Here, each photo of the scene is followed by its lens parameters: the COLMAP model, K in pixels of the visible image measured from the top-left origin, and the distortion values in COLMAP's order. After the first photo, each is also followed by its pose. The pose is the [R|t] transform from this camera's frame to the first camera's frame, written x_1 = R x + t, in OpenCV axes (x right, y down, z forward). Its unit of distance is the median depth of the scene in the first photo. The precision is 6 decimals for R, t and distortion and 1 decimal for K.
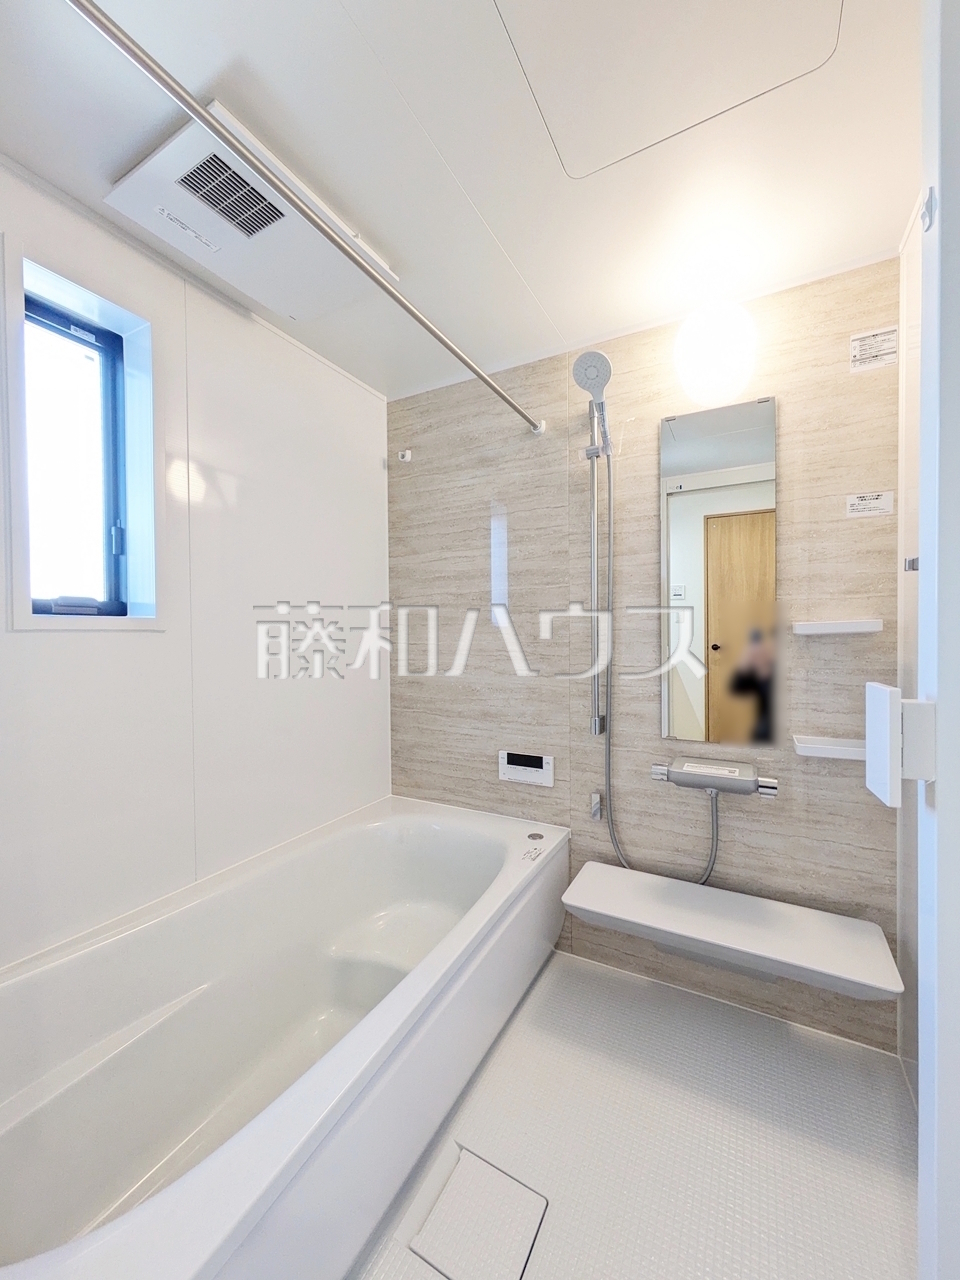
lens RADIAL K [[506.6, 0, 478.3], [0, 506.6, 641.8], [0, 0, 1]] dist [0.002708, 0.000068]
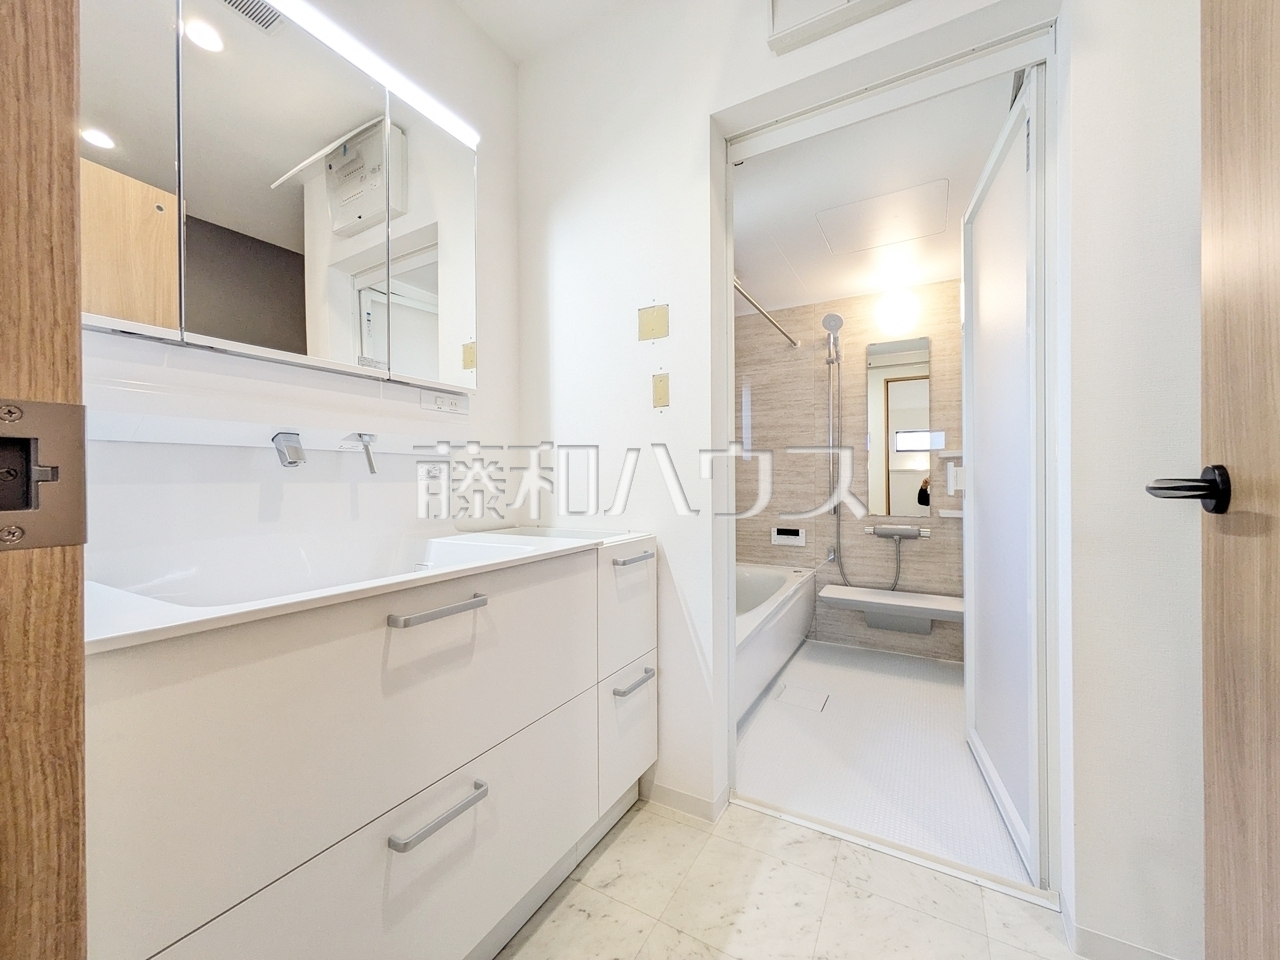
lens RADIAL K [[506.6, 0, 641.4], [0, 506.6, 478.3], [0, 0, 1]] dist [0.002708, 0.000068]
pose [[0.999894, -0.000375, 0.014547, -0.470223], [0.000498, 0.999964, -0.008495, 0.065993], [-0.014543, 0.008501, 0.999858, -0.798856]]
